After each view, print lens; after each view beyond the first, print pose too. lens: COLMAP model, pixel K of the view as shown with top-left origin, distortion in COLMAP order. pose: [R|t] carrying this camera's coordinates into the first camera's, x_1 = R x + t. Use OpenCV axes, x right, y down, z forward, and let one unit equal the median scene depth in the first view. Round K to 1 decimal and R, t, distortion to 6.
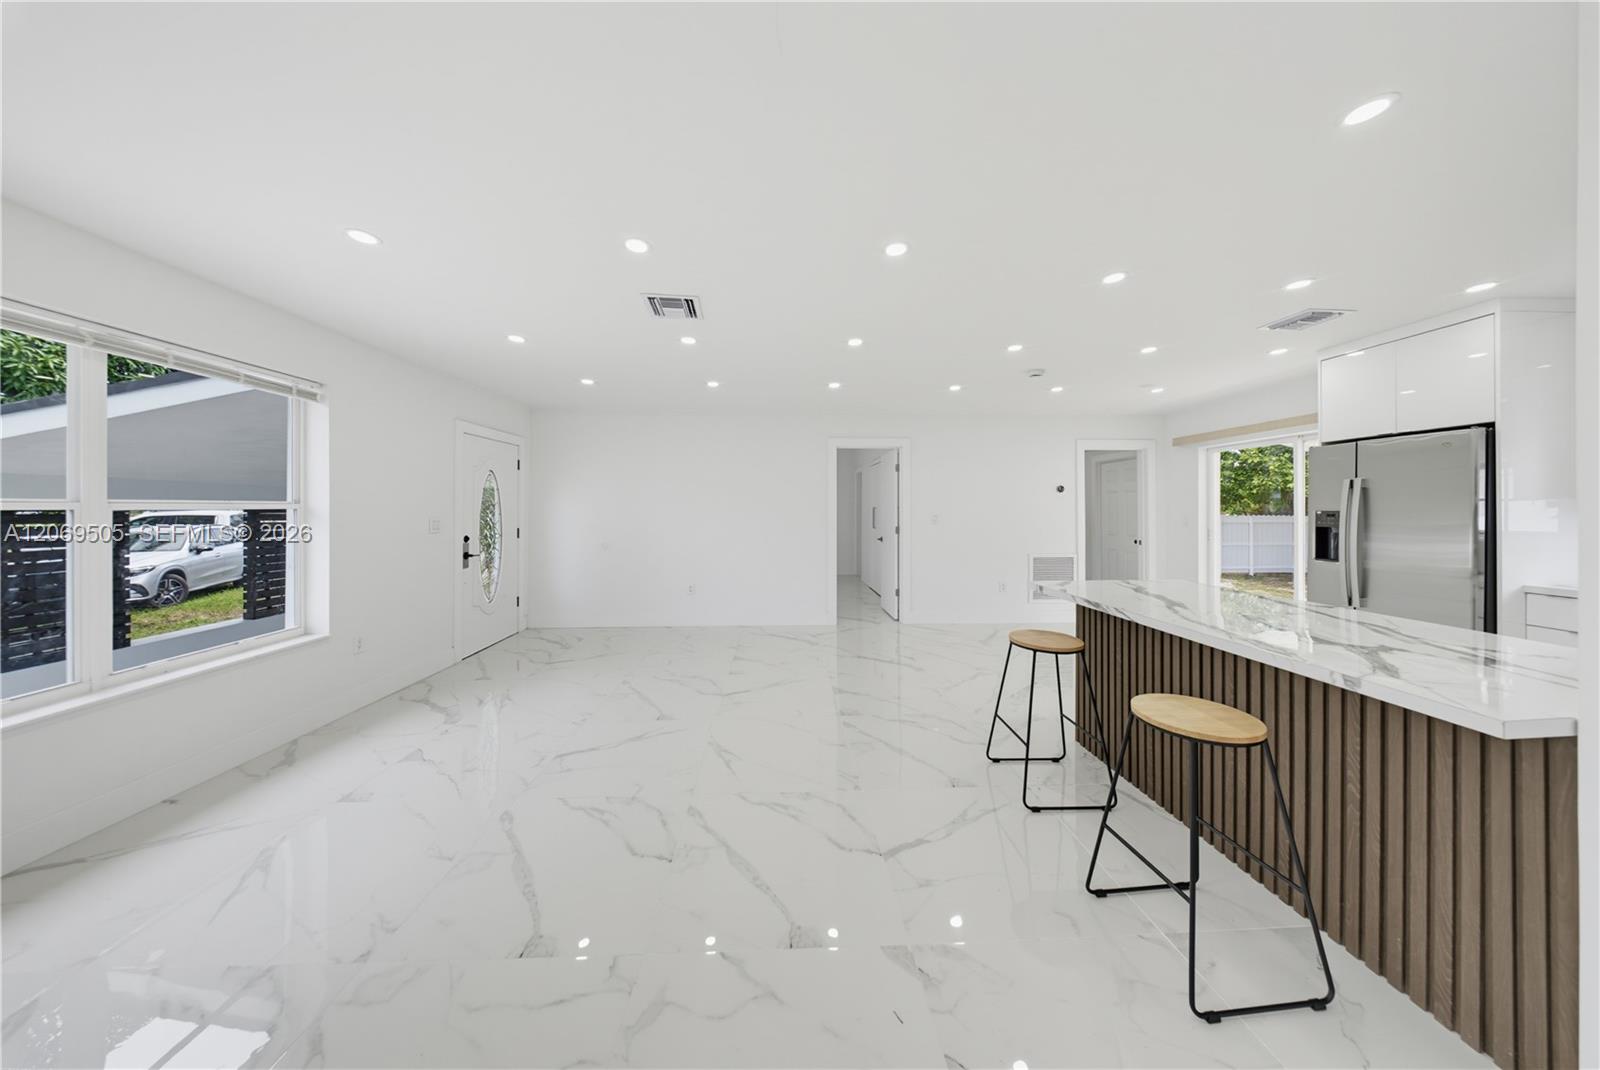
lens RADIAL K [[476.4, 0, 797.2], [0, 476.4, 508.3], [0, 0, 1]] dist [-0.000517, -0.000088]
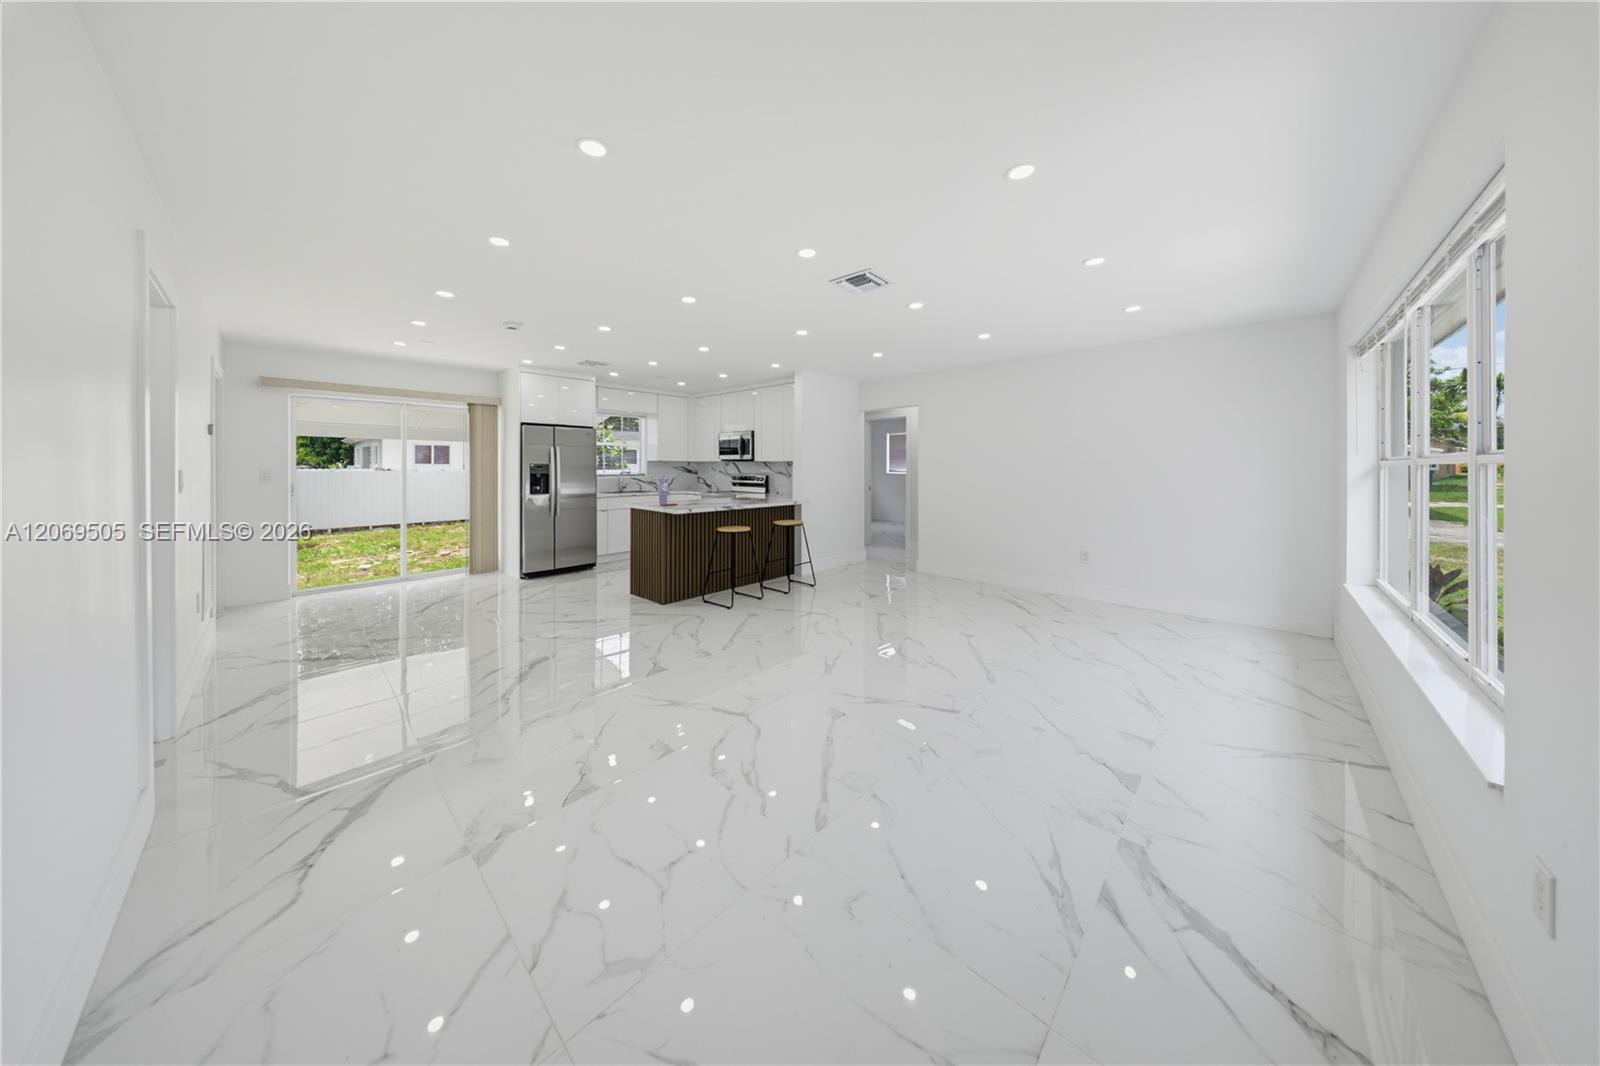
lens RADIAL K [[483.8, 0, 804.3], [0, 483.8, 476.0], [0, 0, 1]] dist [0.000879, -0.000005]
pose [[-0.702637, -0.016897, 0.711348, -0.810207], [-0.004497, 0.999803, 0.019308, 0.009803], [-0.711534, 0.010368, -0.702575, 1.578150]]
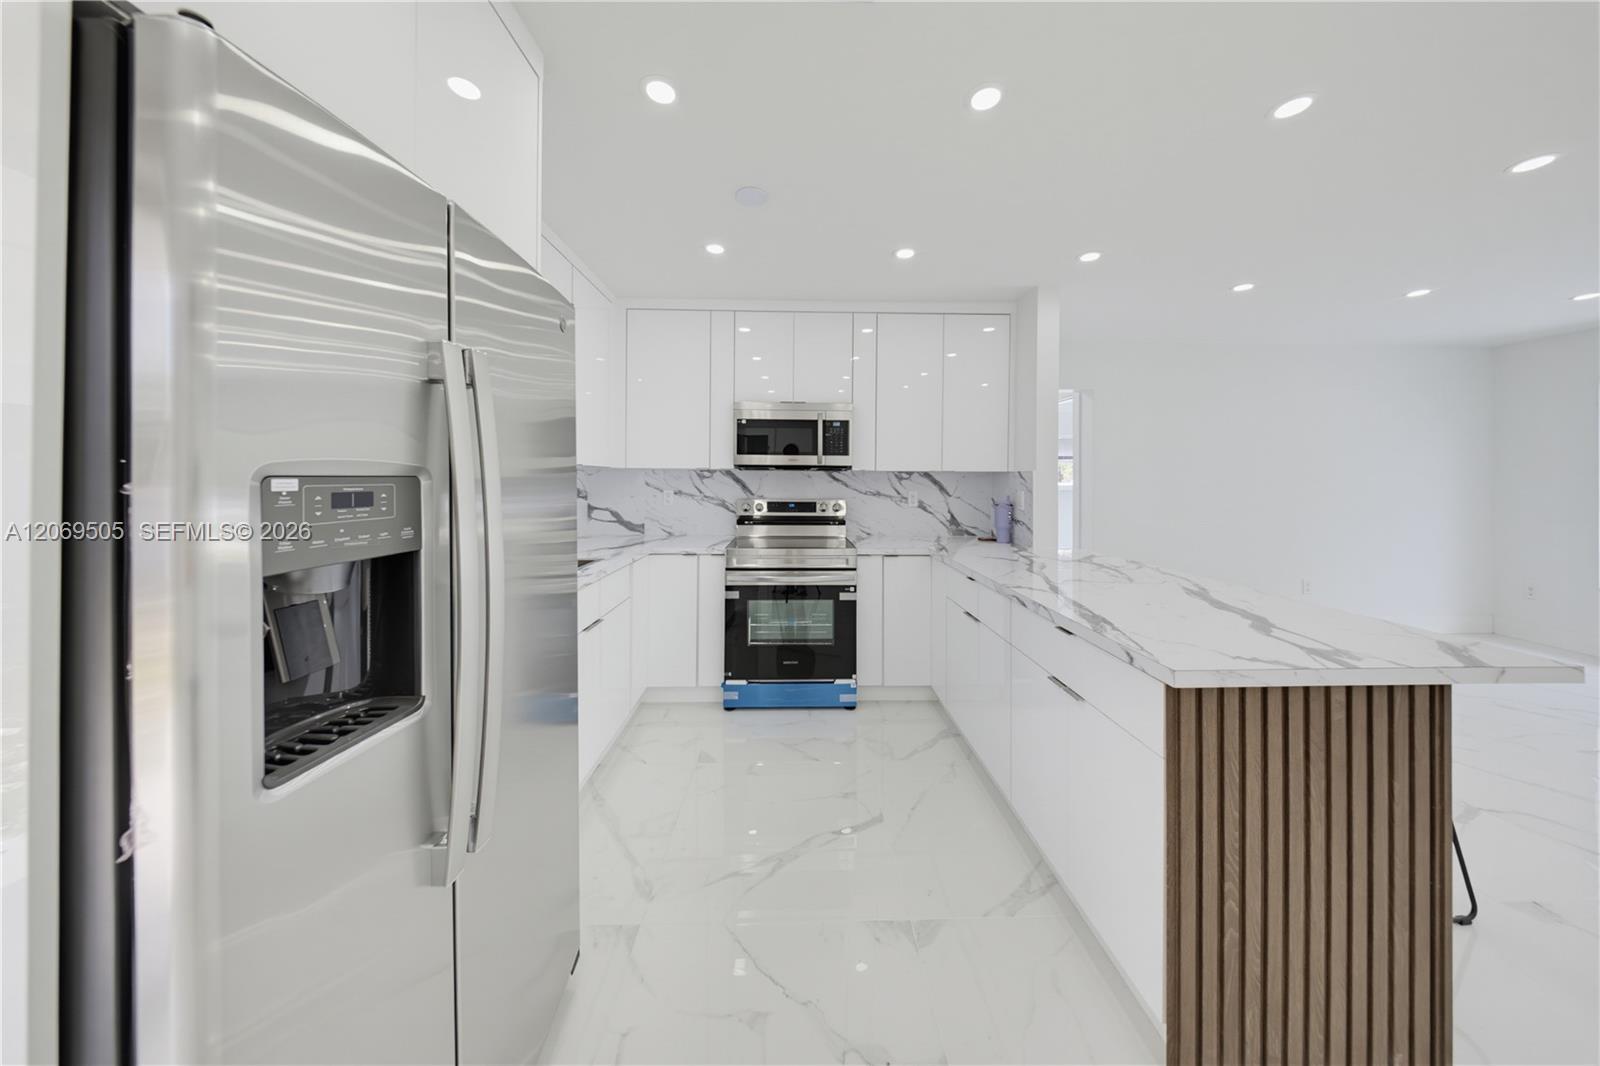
lens RADIAL K [[483.8, 0, 804.3], [0, 483.8, 476.0], [0, 0, 1]] dist [0.000879, -0.000005]
pose [[-0.999981, -0.005645, 0.002499, 0.974321], [-0.005664, 0.999955, -0.007602, 0.006711], [-0.002456, -0.007616, -0.999968, 1.223342]]
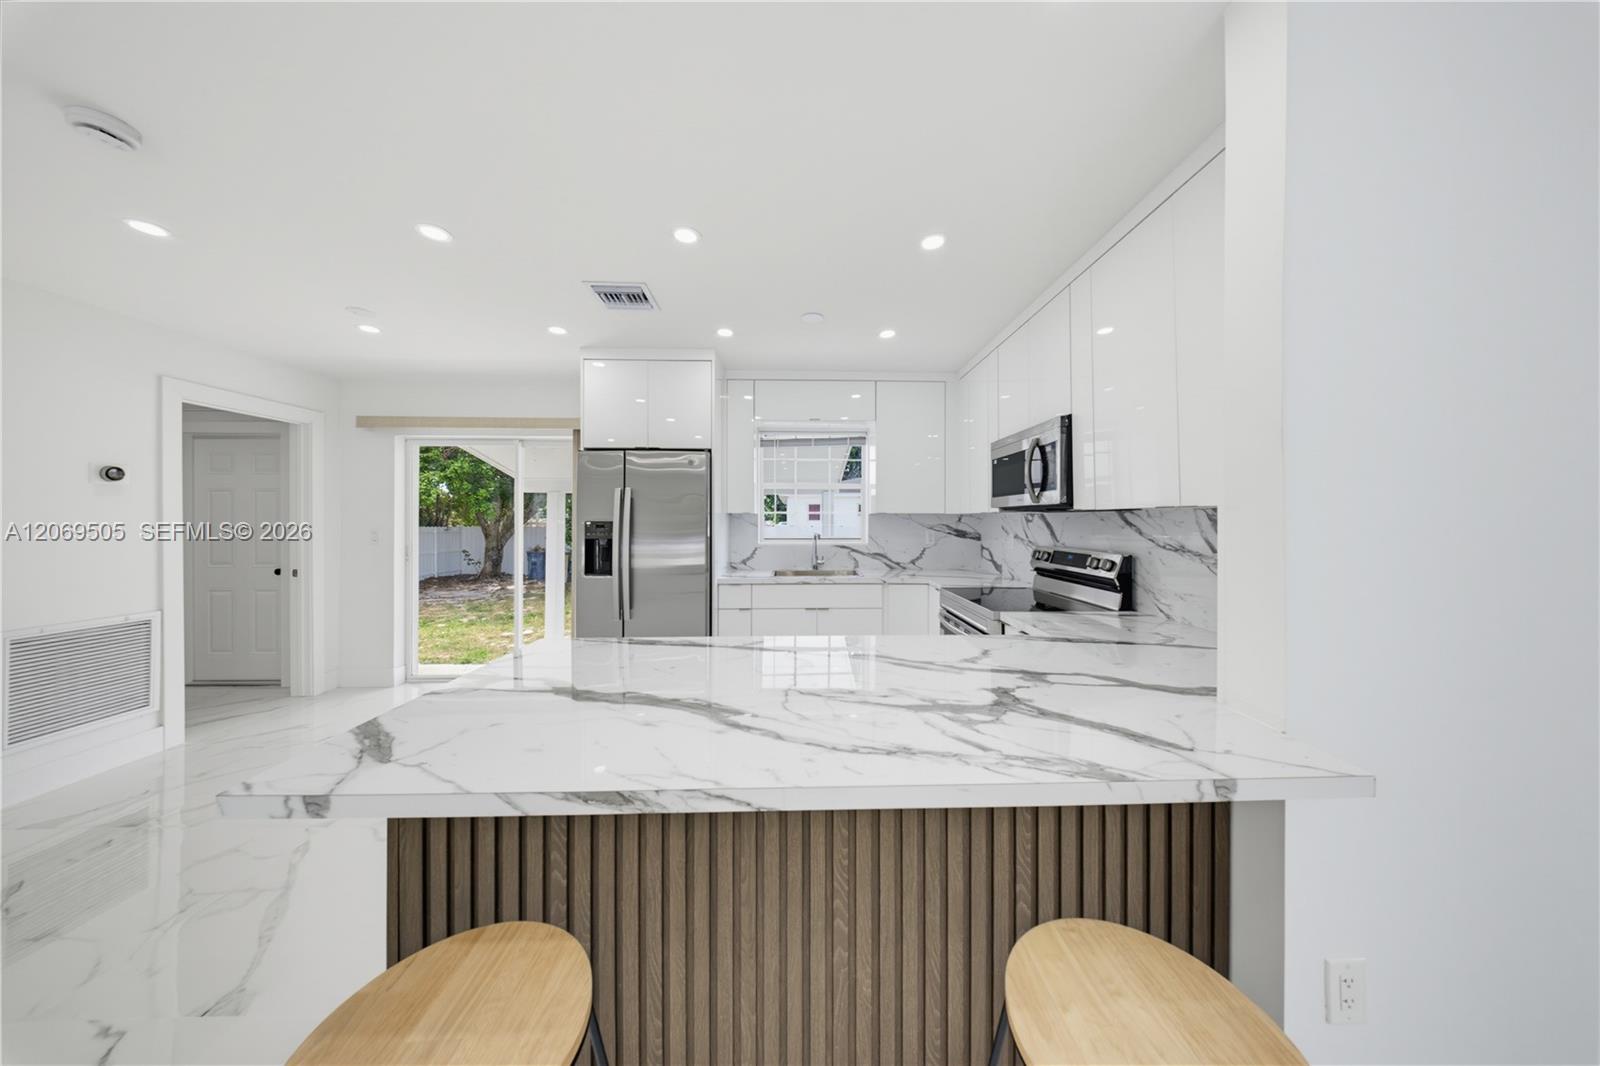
lens RADIAL K [[470.0, 0, 807.1], [0, 470.0, 512.7], [0, 0, 1]] dist [0.000195, -0.000035]
pose [[0.010819, 0.018434, 0.999772, 0.203356], [-0.003051, 0.999826, -0.018402, 0.004373], [-0.999937, -0.002851, 0.010873, 0.597828]]
